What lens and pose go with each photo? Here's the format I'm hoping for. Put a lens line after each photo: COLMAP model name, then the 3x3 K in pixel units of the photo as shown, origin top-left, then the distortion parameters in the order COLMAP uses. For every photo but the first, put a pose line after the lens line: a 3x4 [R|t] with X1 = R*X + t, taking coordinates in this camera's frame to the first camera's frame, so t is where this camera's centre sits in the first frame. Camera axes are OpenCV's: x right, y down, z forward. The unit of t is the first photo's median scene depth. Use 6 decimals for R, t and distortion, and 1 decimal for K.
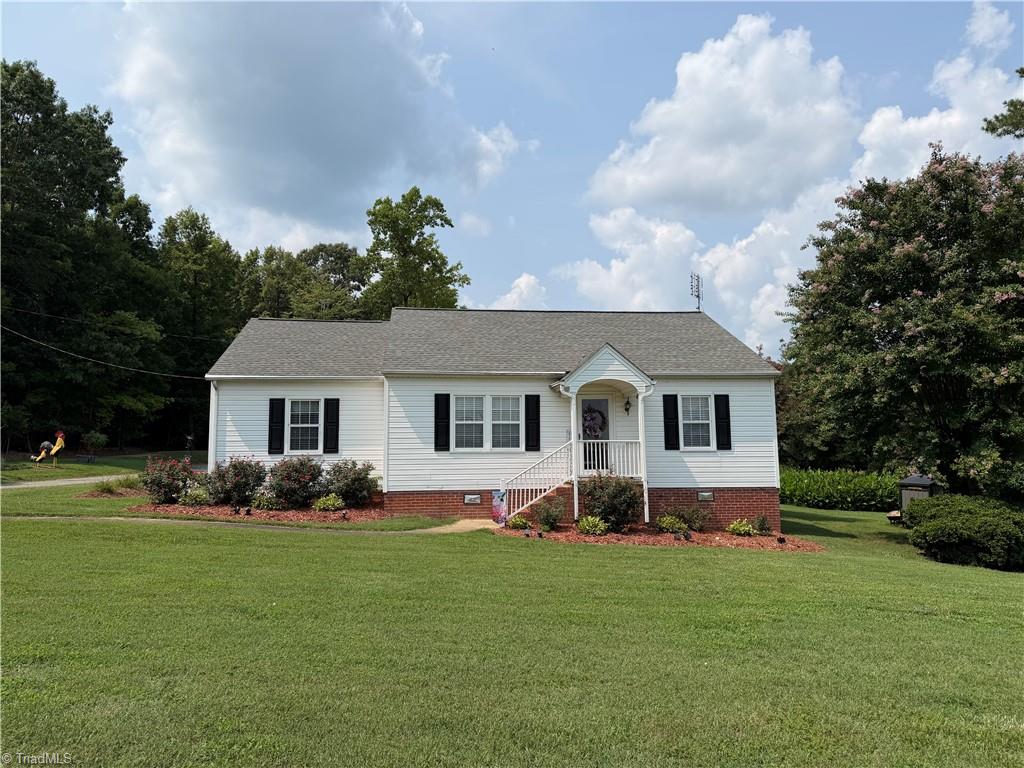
lens RADIAL K [[708.0, 0, 514.8], [0, 708.0, 390.6], [0, 0, 1]] dist [0.155294, -0.332920]
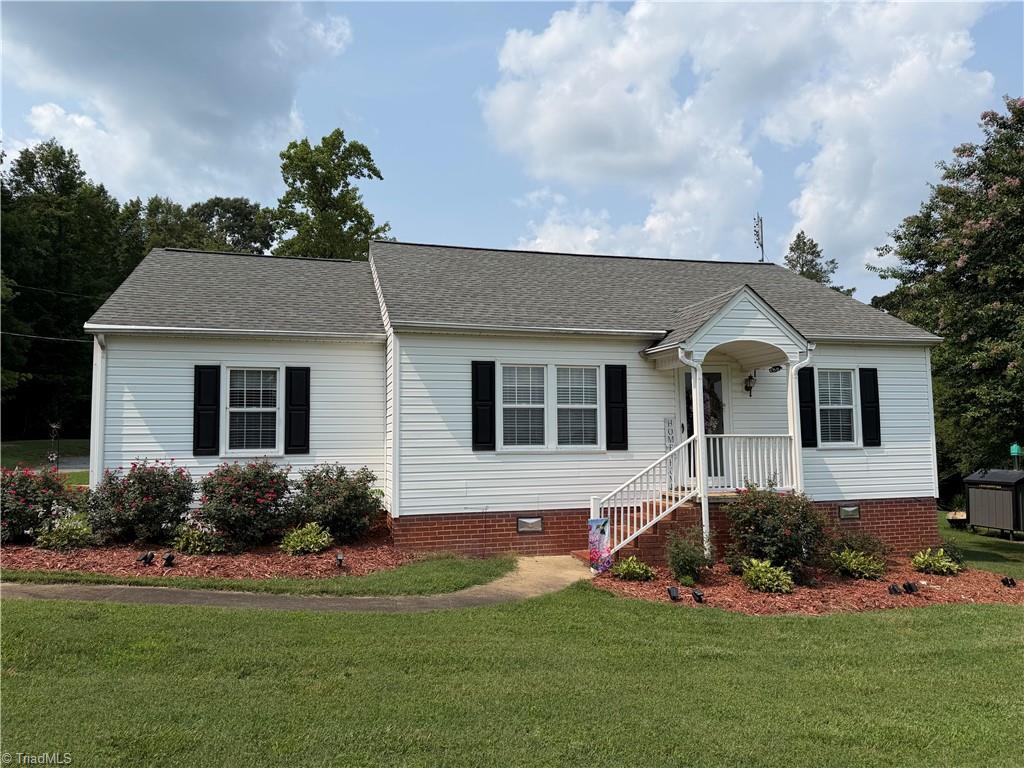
lens RADIAL K [[703.8, 0, 514.9], [0, 703.8, 396.5], [0, 0, 1]] dist [0.060149, -0.081126]
pose [[0.988431, 0.006724, 0.151520, -0.169900], [-0.011373, 0.999490, 0.029833, 0.016996], [-0.151243, -0.031211, 0.988004, 0.371580]]
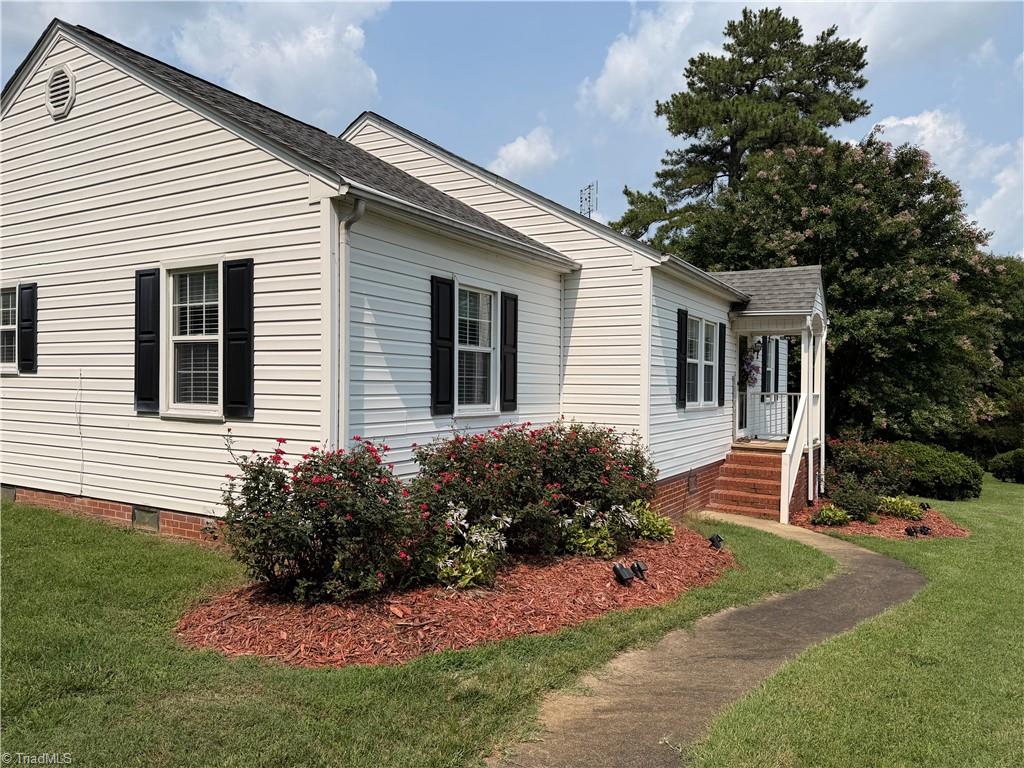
lens RADIAL K [[703.8, 0, 514.9], [0, 703.8, 396.5], [0, 0, 1]] dist [0.060149, -0.081126]
pose [[0.572487, 0.002166, 0.819911, -0.666544], [-0.088704, 0.994291, 0.059310, 0.052619], [-0.815101, -0.106683, 0.569411, 0.770794]]
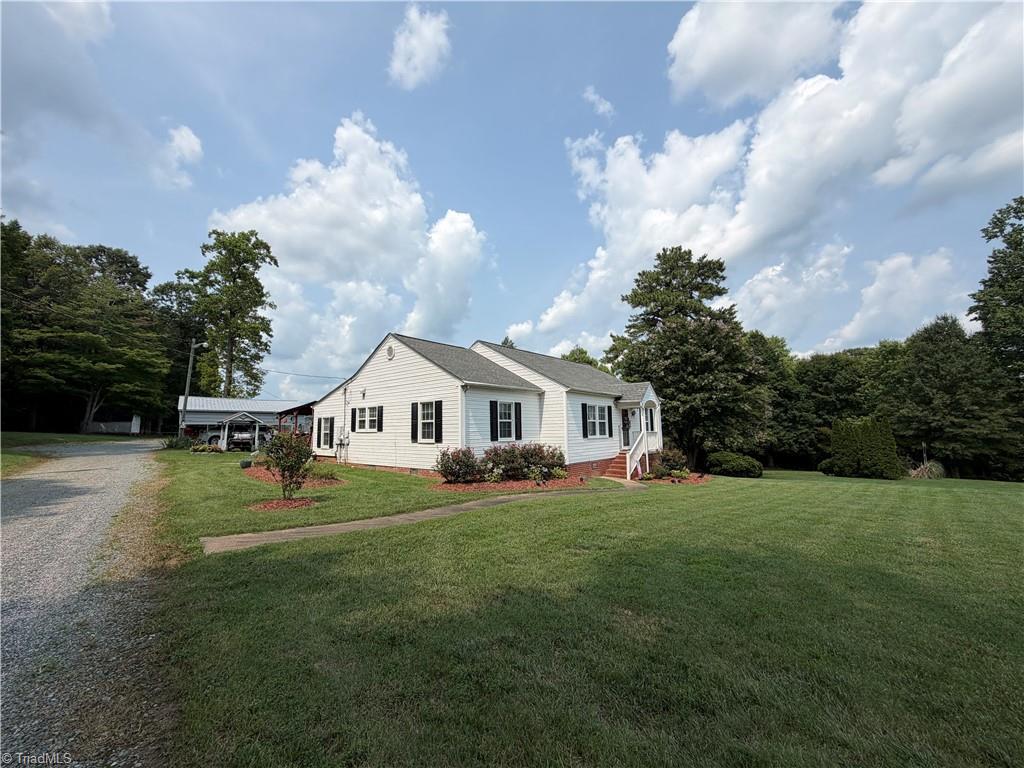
lens RADIAL K [[427.5, 0, 512.0], [0, 427.5, 384.0], [0, 0, 1]] dist [0.001233, 0.000067]
pose [[0.717810, 0.073735, 0.692323, -0.934283], [-0.052141, 0.997277, -0.052152, 0.020004], [-0.694284, 0.001337, 0.719700, 0.389678]]
